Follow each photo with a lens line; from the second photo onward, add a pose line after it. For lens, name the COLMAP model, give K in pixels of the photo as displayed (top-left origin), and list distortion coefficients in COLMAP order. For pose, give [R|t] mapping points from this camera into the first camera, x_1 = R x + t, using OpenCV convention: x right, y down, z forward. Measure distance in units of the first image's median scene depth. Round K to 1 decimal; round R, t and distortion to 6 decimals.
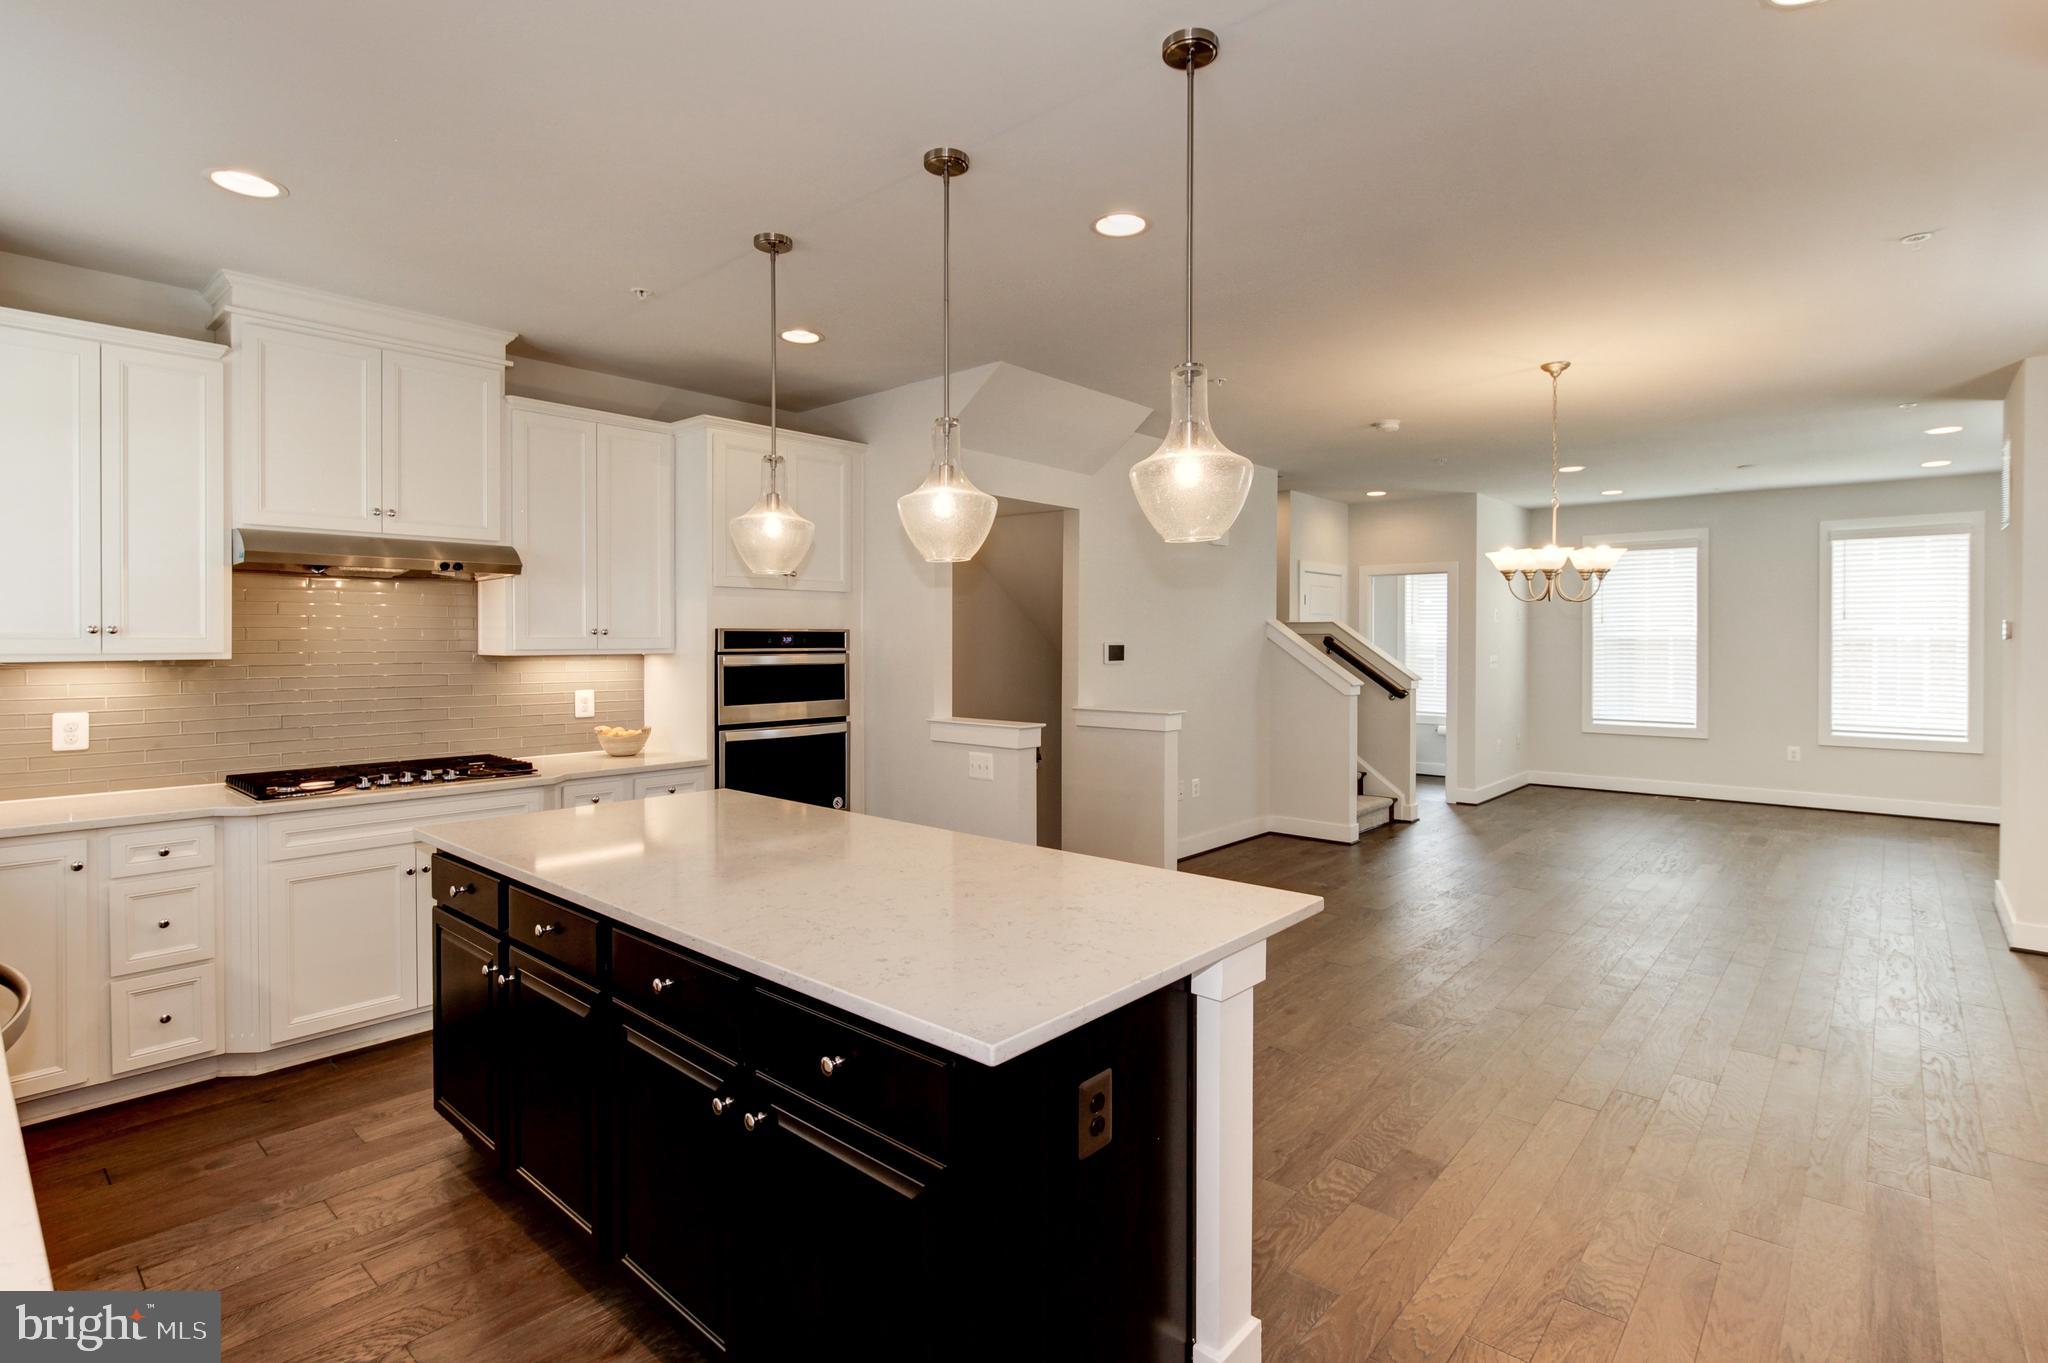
lens RADIAL K [[989.1, 0, 1023.0], [0, 989.1, 654.6], [0, 0, 1]] dist [-0.011883, 0.003570]
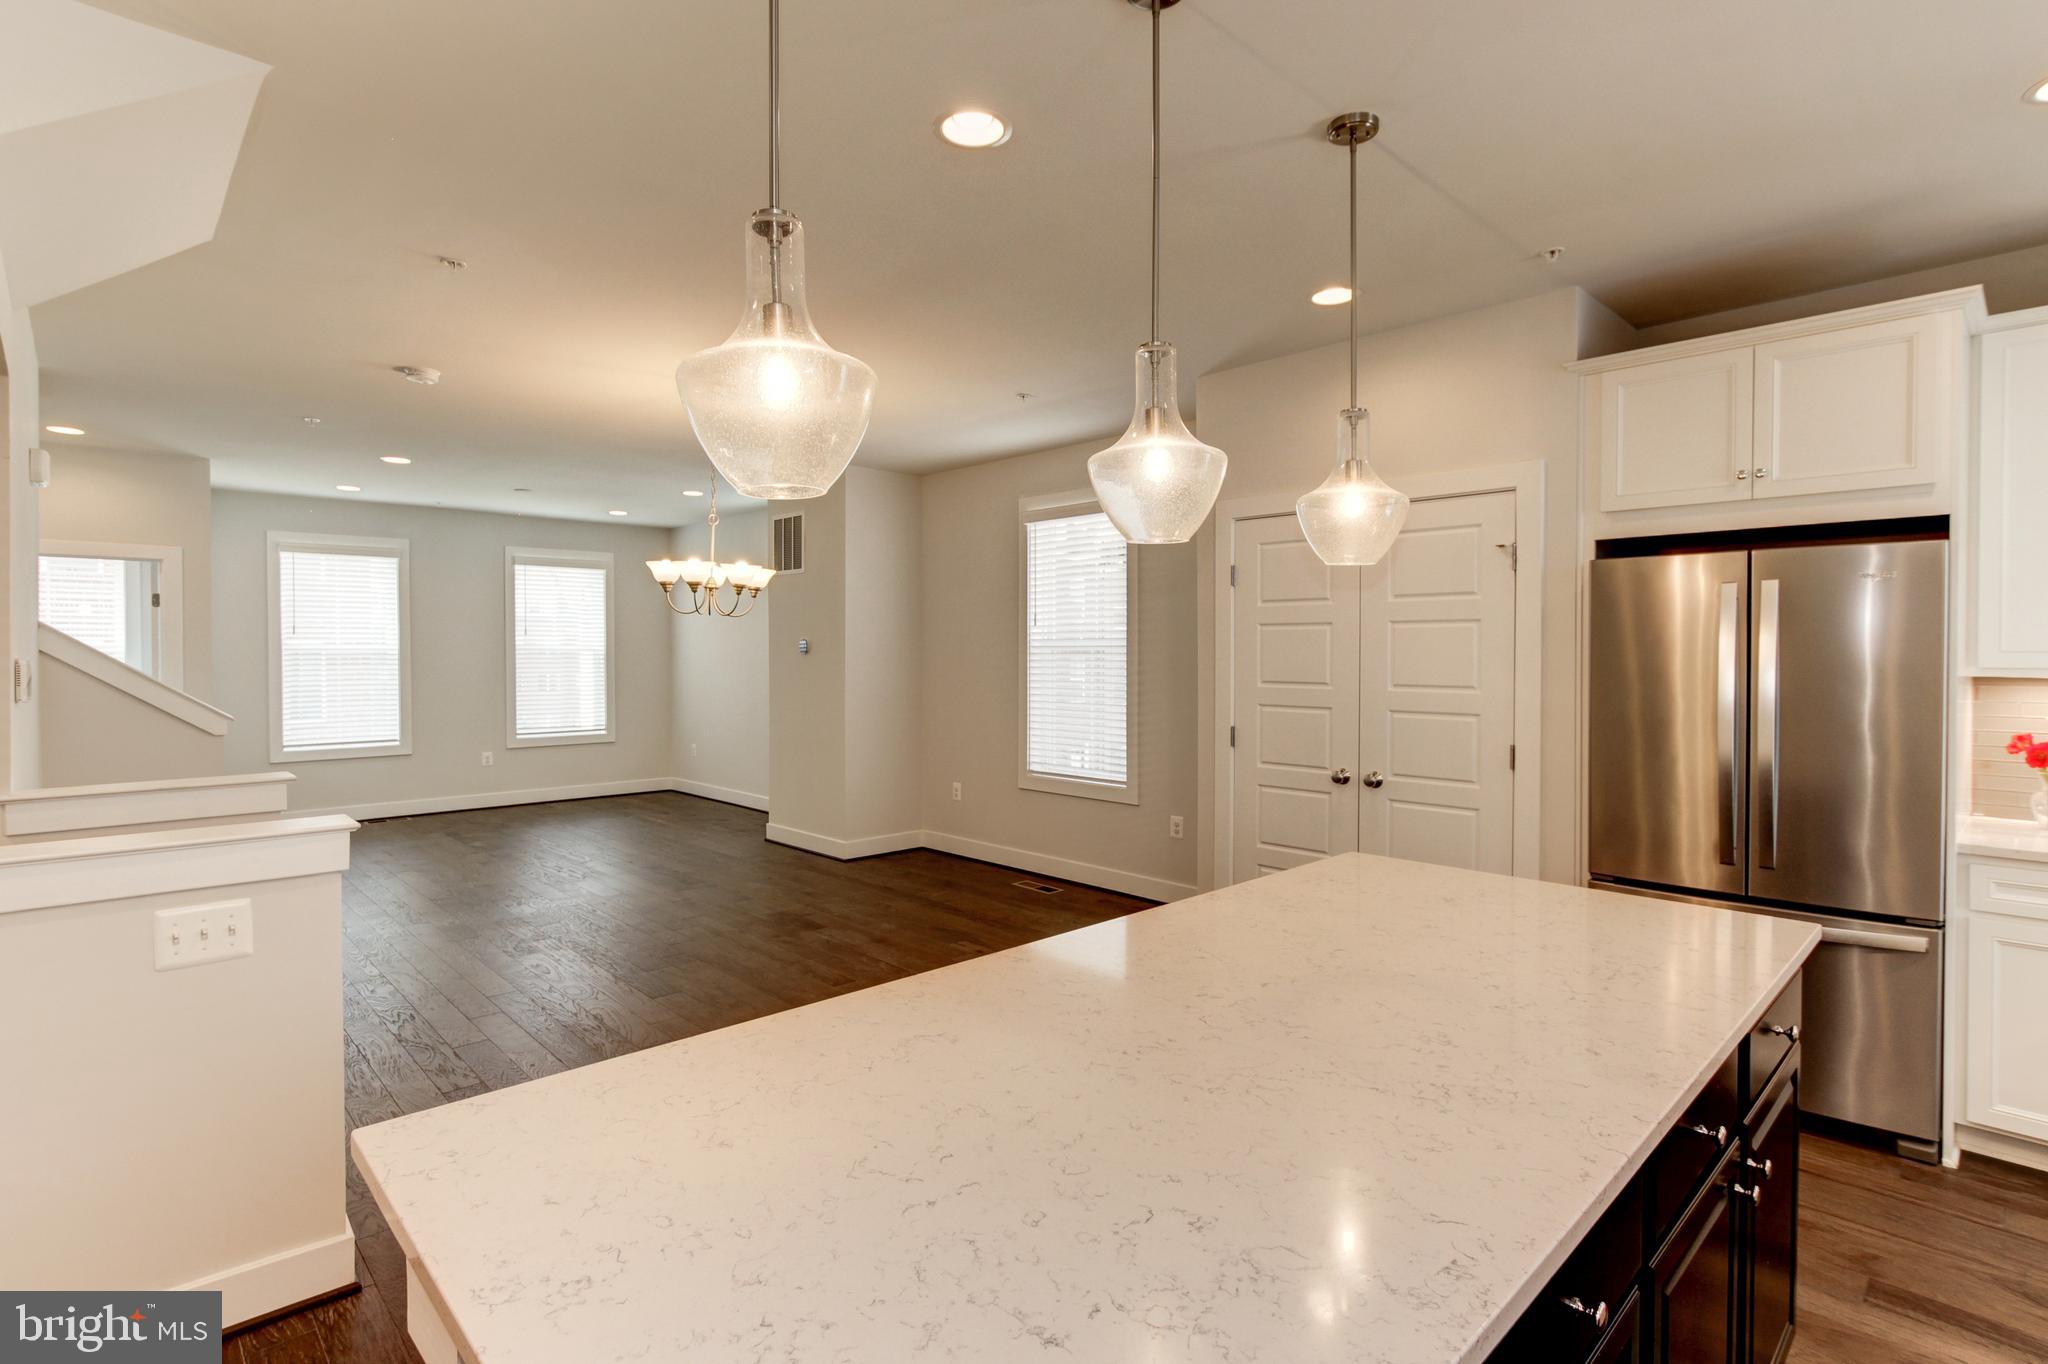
lens RADIAL K [[989.1, 0, 1016.2], [0, 989.1, 672.3], [0, 0, 1]] dist [-0.011883, 0.003570]
pose [[0.081899, -0.021127, 0.996417, -0.275360], [0.016654, 0.999665, 0.019827, -0.006432], [-0.996501, 0.014970, 0.082224, 0.367660]]
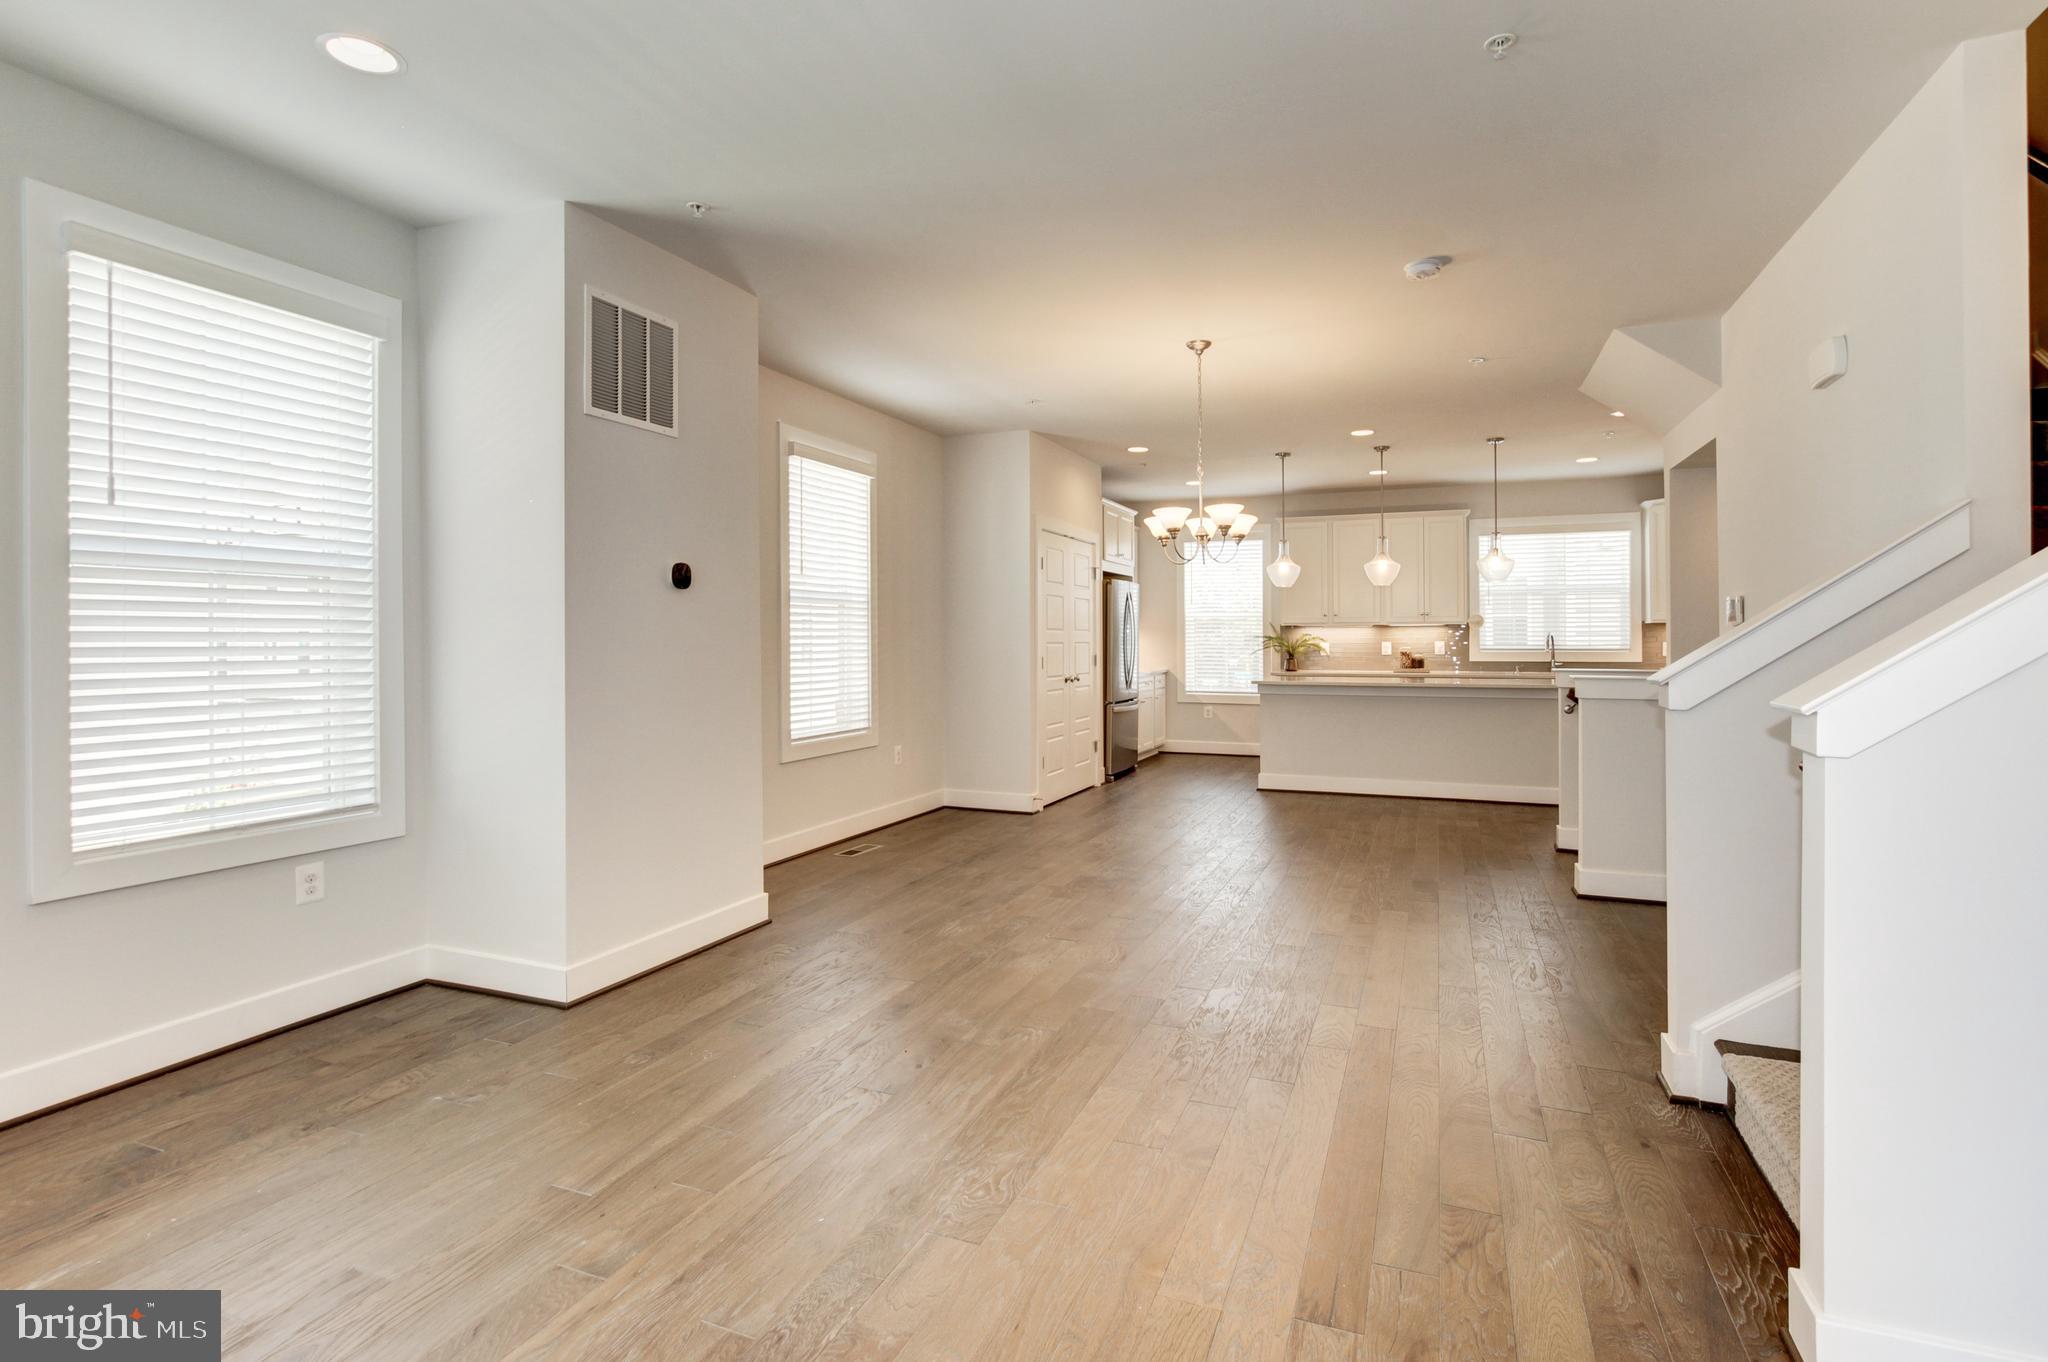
lens RADIAL K [[989.1, 0, 1052.2], [0, 989.1, 635.7], [0, 0, 1]] dist [-0.011883, 0.003570]
pose [[-0.936640, 0.000781, -0.350294, 0.649362], [-0.004029, 0.999907, 0.013003, 0.007210], [0.350271, 0.013590, -0.936550, 1.186452]]
